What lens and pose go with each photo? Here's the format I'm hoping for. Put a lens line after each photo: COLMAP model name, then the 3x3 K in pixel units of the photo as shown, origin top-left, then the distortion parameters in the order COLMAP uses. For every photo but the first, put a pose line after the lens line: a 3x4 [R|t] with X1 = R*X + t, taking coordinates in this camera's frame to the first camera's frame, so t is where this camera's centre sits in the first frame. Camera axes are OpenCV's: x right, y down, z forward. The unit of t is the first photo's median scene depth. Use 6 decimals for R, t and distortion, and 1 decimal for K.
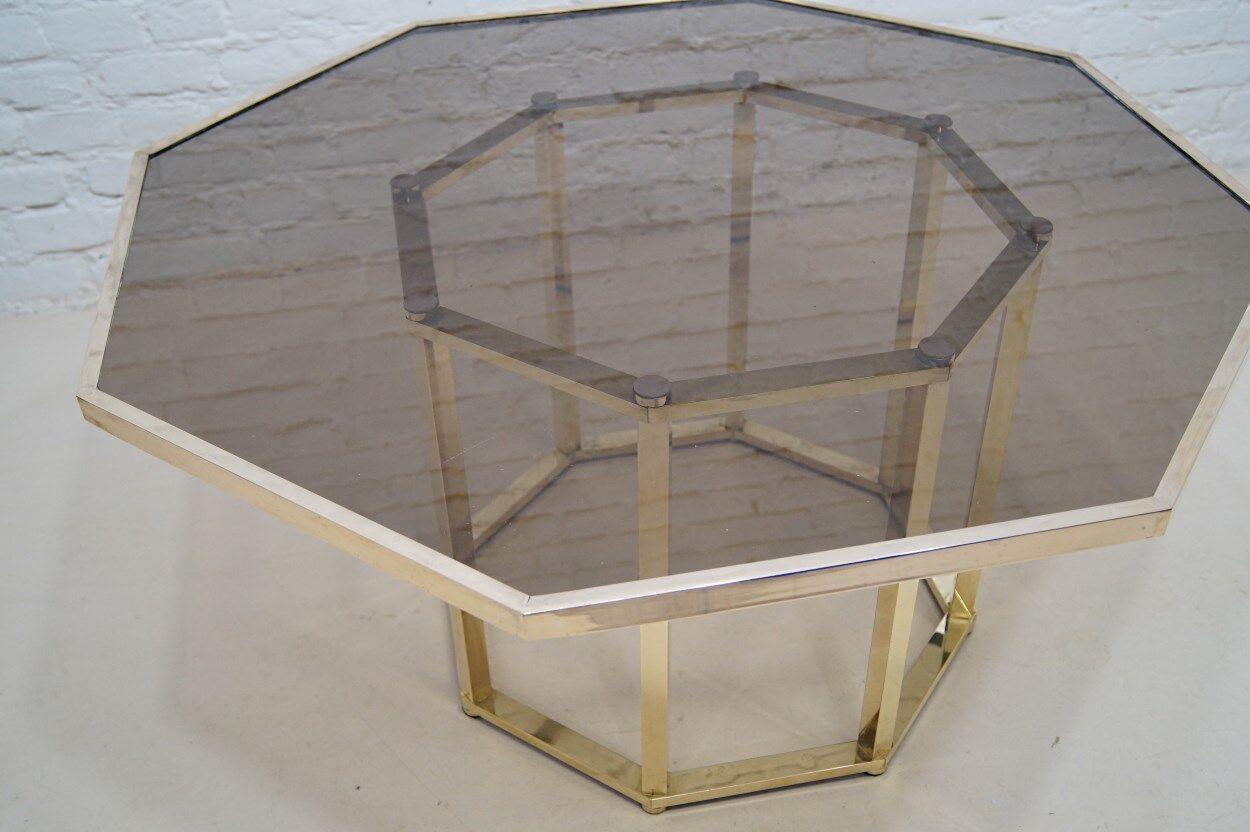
lens RADIAL K [[1305.2, 0, 620.7], [0, 1305.2, 413.7], [0, 0, 1]] dist [-0.049114, 0.001624]
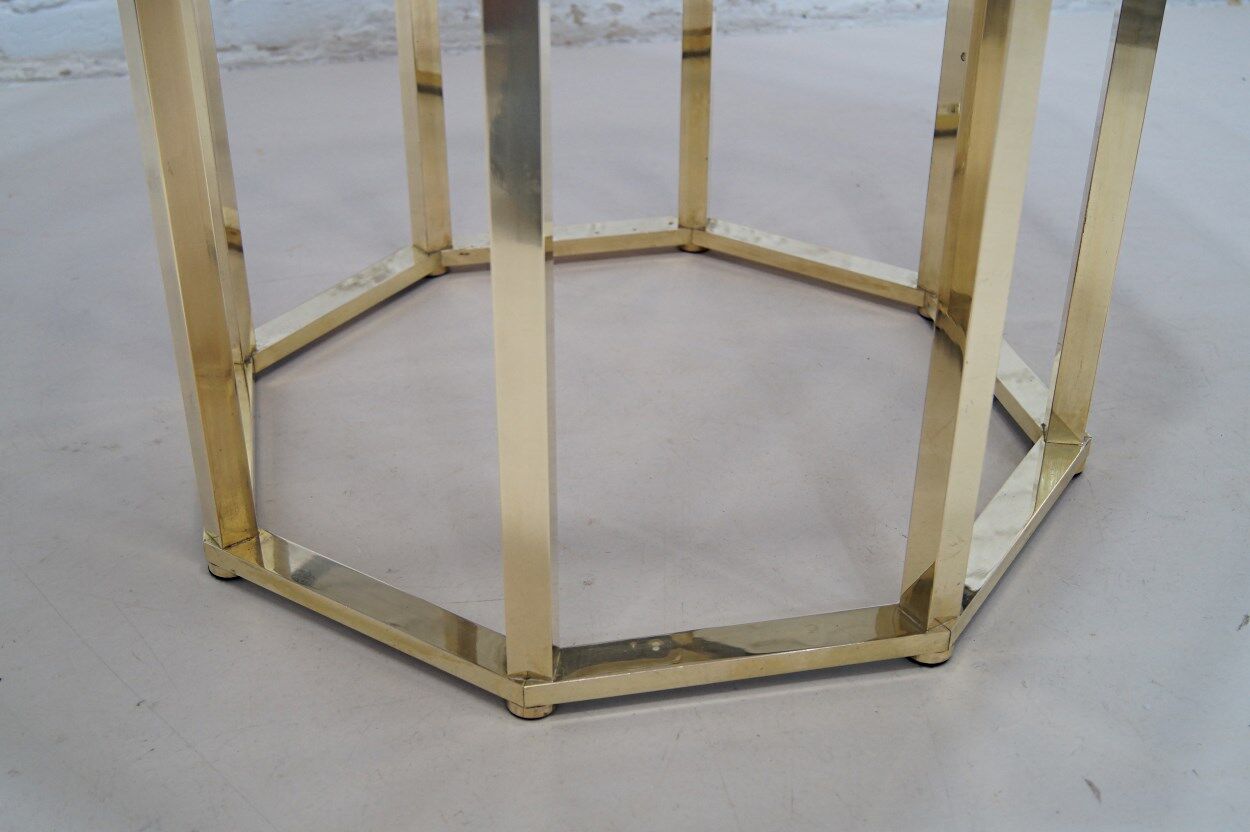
lens RADIAL K [[1523.8, 0, 619.9], [0, 1523.8, 416.9], [0, 0, 1]] dist [-0.030261, -0.013348]
pose [[0.999583, 0.015134, 0.024577, 0.030251], [-0.012646, 0.995064, -0.098426, 0.161102], [-0.025945, 0.098074, 0.994841, 0.232659]]
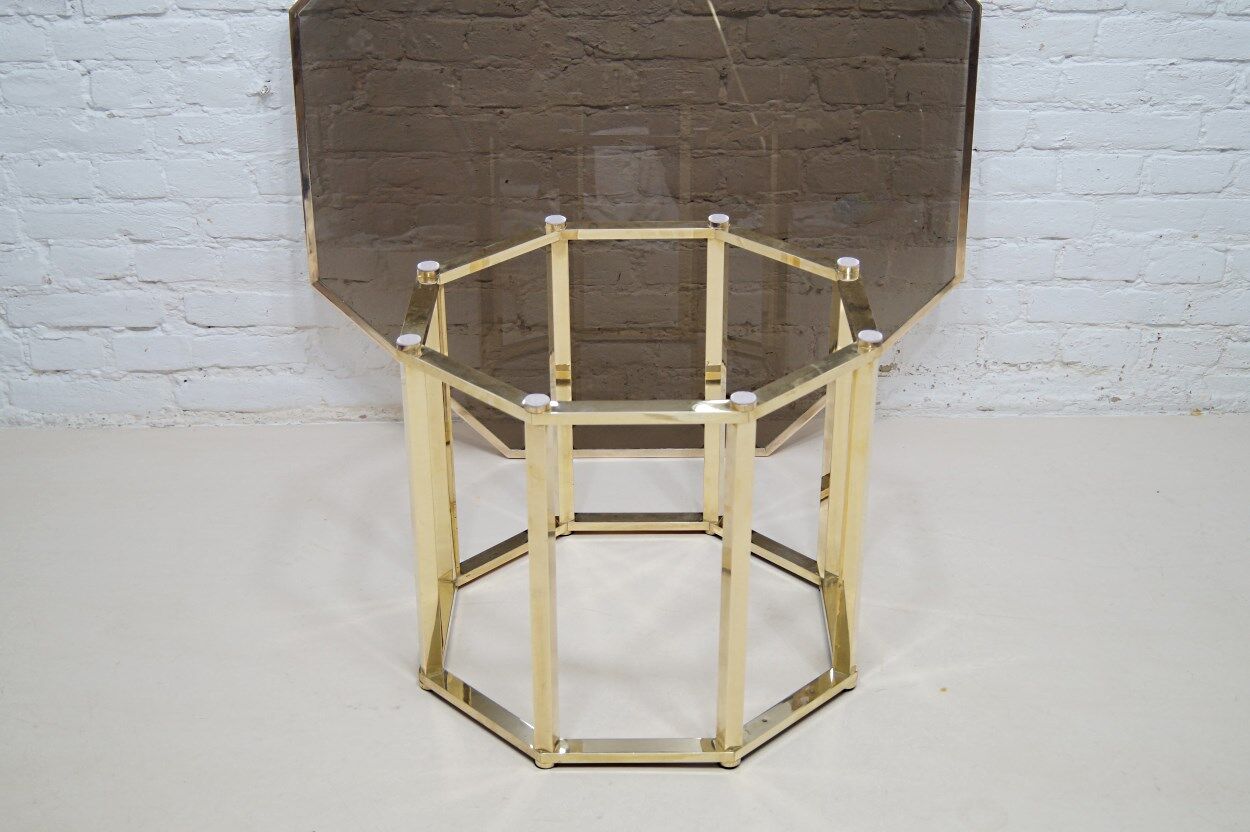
lens RADIAL K [[1725.8, 0, 625.0], [0, 1725.8, 416.0], [0, 0, 1]] dist [-0.019787, -0.028325]
pose [[0.984234, 0.101541, -0.144819, 0.176662], [-0.123050, 0.981262, -0.148271, 0.078917], [0.127049, 0.163753, 0.978286, -0.367804]]
